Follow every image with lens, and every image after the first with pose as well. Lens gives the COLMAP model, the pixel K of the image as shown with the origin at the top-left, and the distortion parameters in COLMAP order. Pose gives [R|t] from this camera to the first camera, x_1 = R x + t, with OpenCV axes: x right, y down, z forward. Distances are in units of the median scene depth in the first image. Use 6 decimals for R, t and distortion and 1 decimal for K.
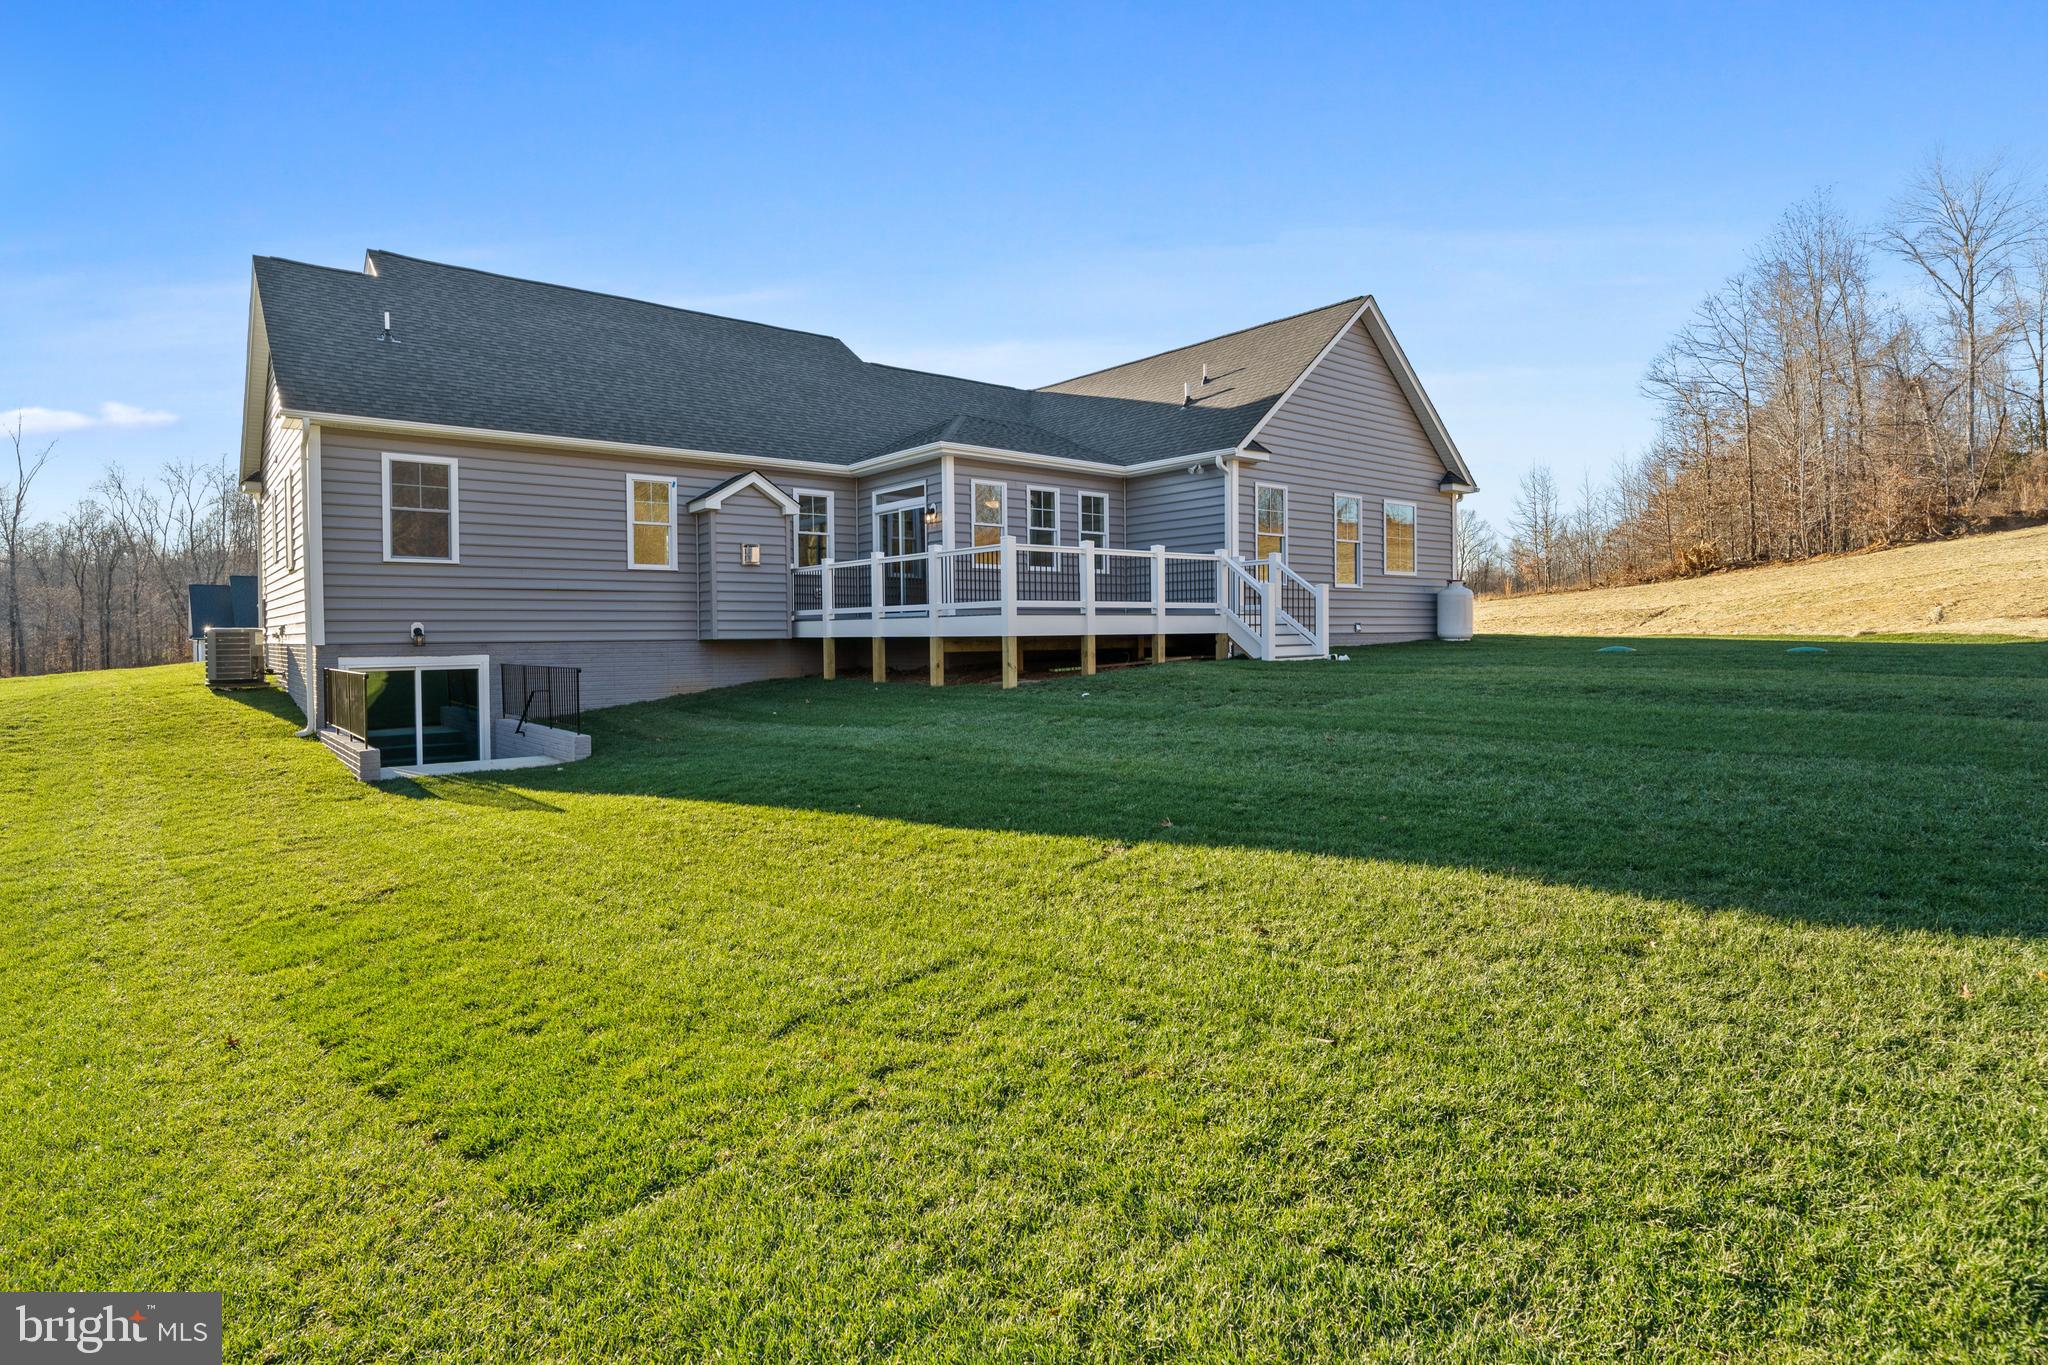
lens RADIAL K [[1108.7, 0, 1024.0], [0, 1108.7, 661.5], [0, 0, 1]] dist [-0.022073, -0.000641]
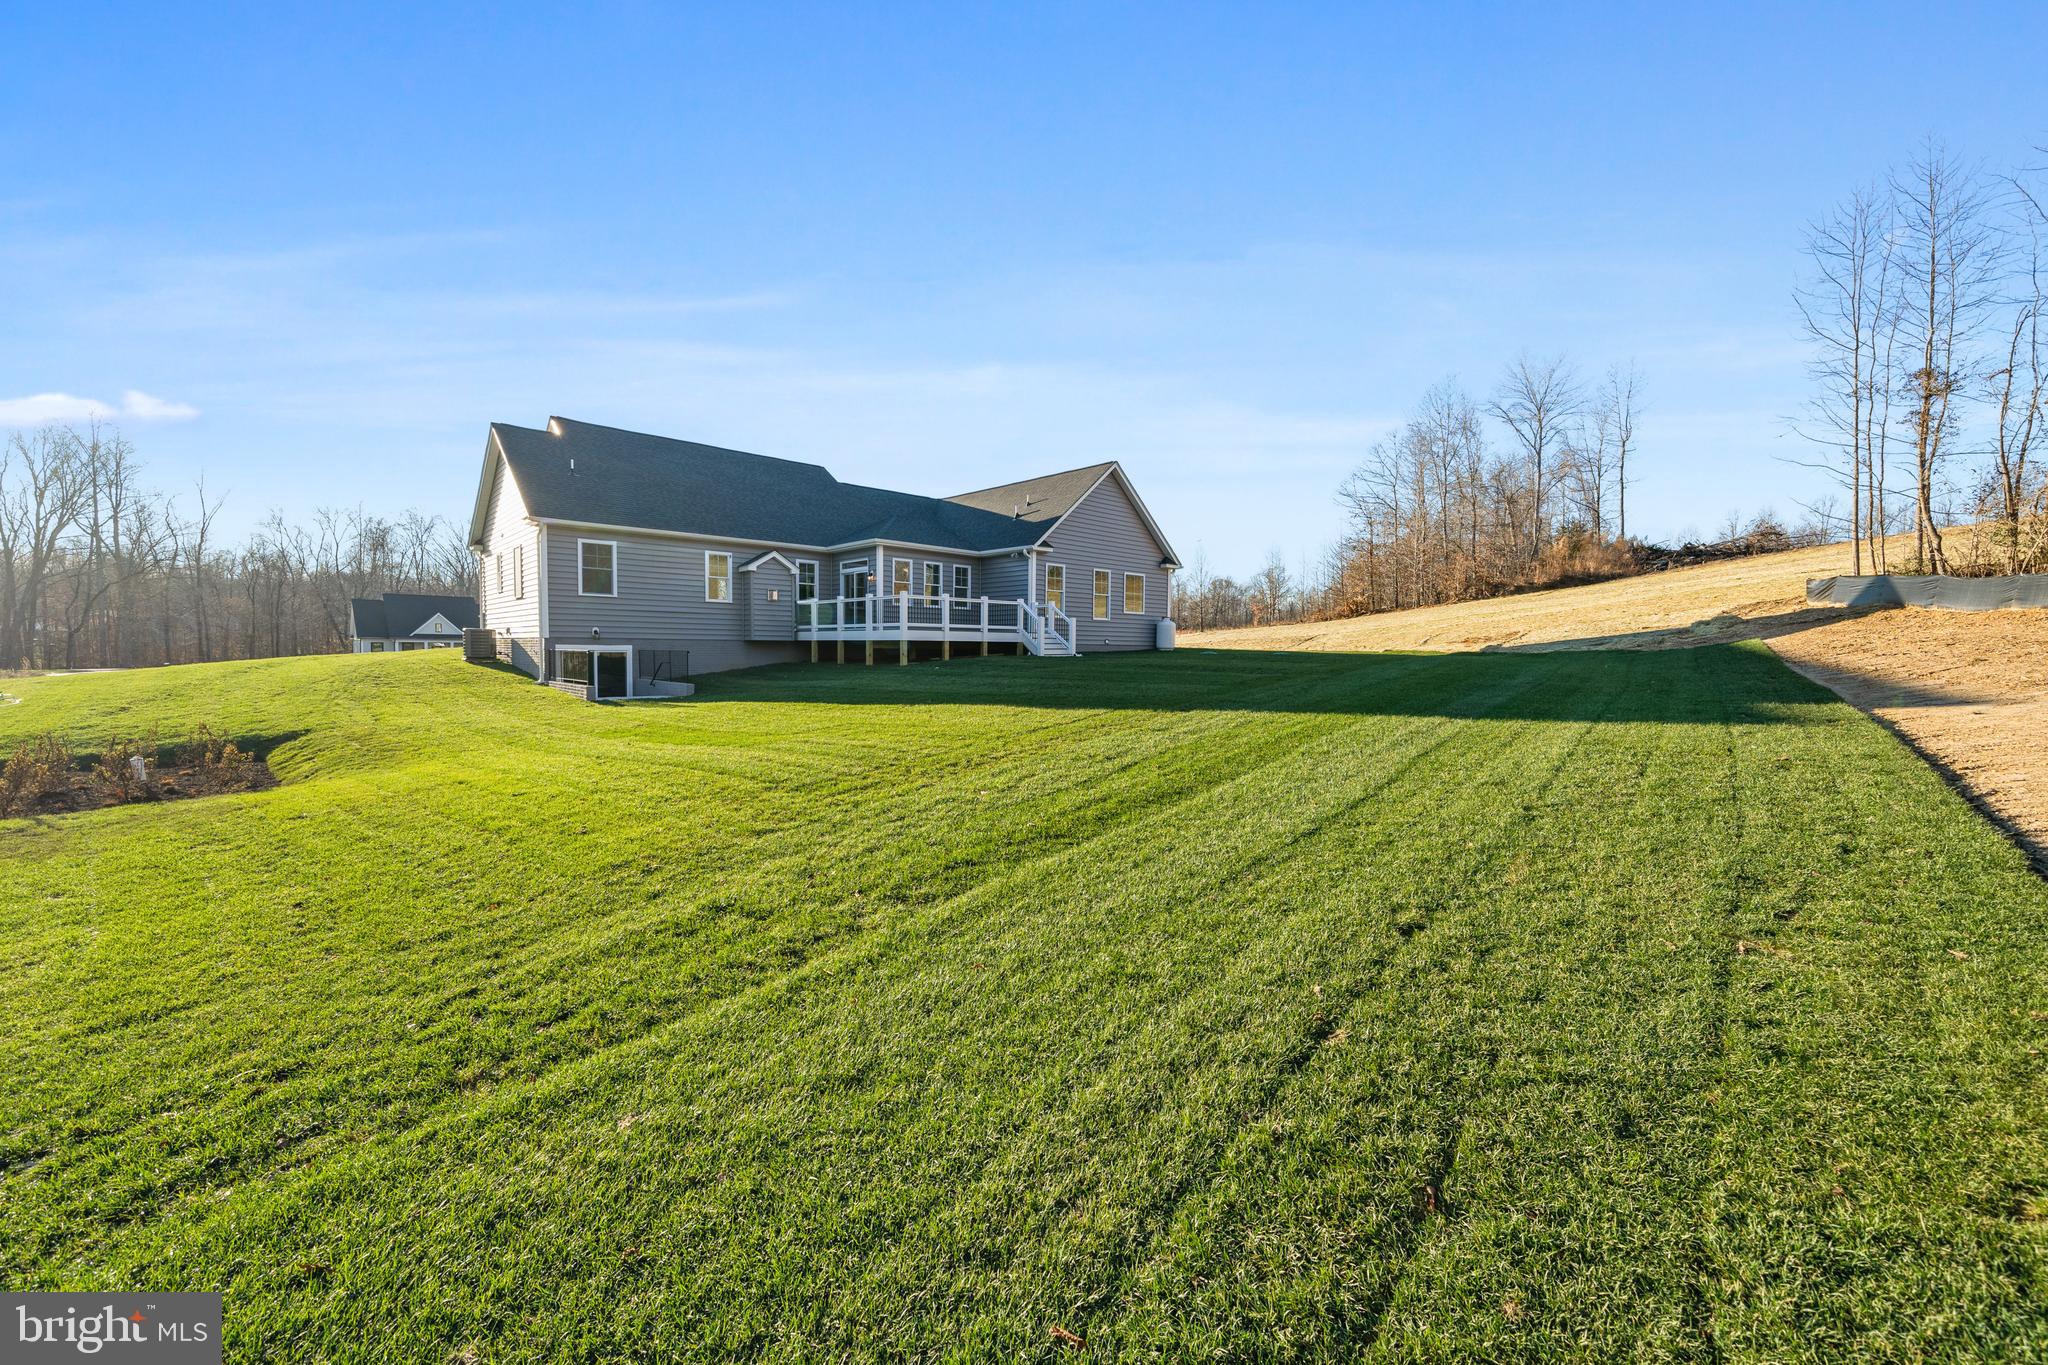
lens RADIAL K [[796.8, 0, 1024.0], [0, 796.8, 682.5], [0, 0, 1]] dist [0.000111, -0.000003]
pose [[0.996952, 0.015686, 0.076428, 0.074715], [-0.017002, 0.999718, 0.016590, 0.020644], [-0.076147, -0.017839, 0.996937, -0.369642]]
